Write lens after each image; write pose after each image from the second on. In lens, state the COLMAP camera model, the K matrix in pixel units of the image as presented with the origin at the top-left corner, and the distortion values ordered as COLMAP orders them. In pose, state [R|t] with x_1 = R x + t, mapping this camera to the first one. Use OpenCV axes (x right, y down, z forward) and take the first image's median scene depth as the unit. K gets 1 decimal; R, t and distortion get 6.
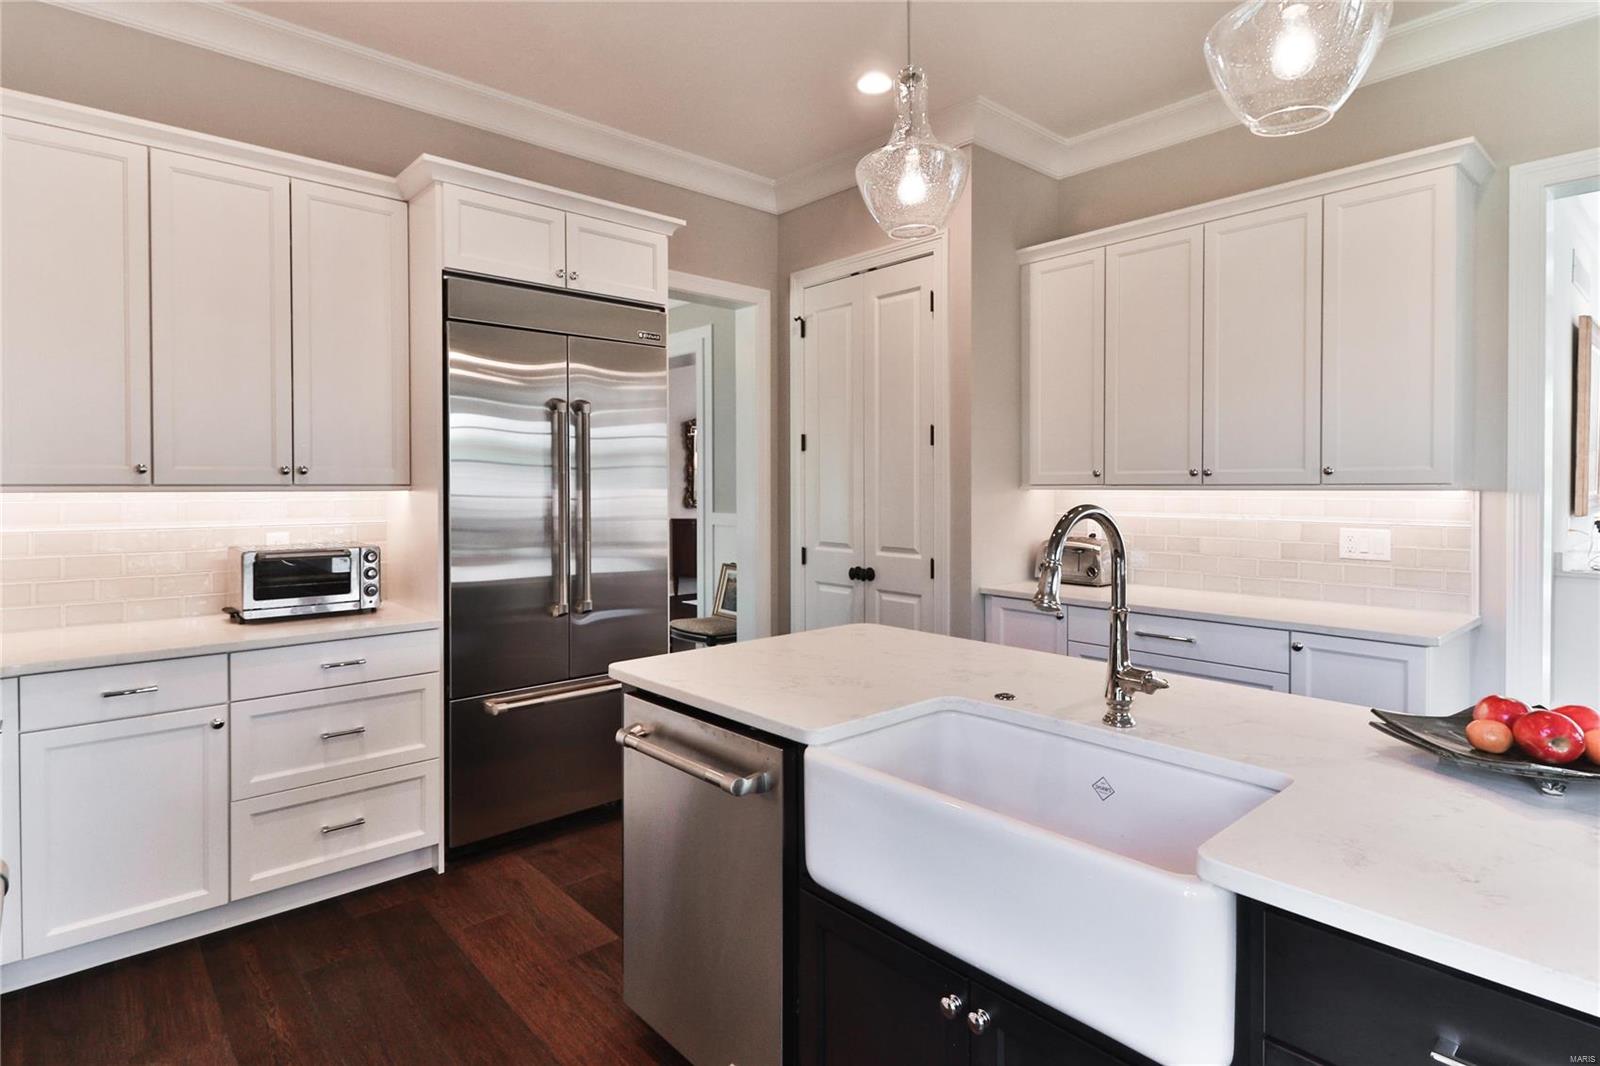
lens RADIAL K [[835.7, 0, 802.3], [0, 835.7, 506.6], [0, 0, 1]] dist [0.000014, -0.000741]
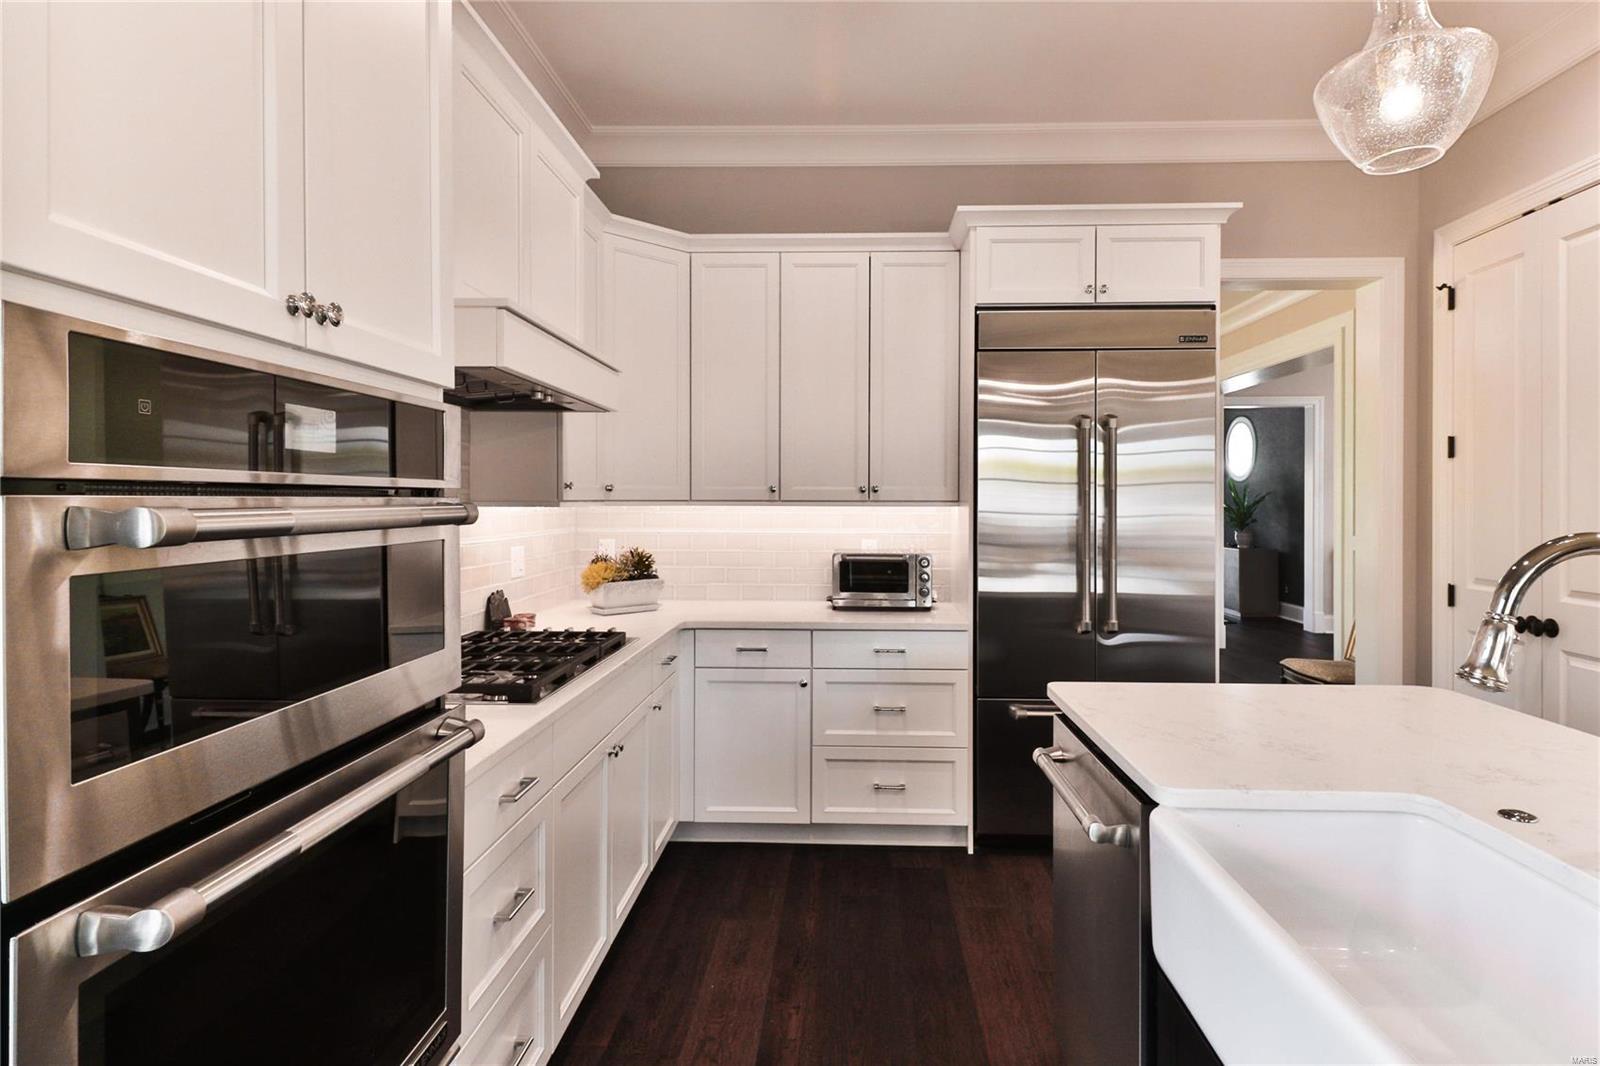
lens RADIAL K [[827.1, 0, 804.4], [0, 827.1, 516.6], [0, 0, 1]] dist [0.001104, -0.001419]
pose [[0.706017, 0.015480, -0.708025, 0.181825], [-0.020917, 0.999781, 0.001001, -0.002147], [0.707885, 0.014103, 0.706186, 0.070670]]
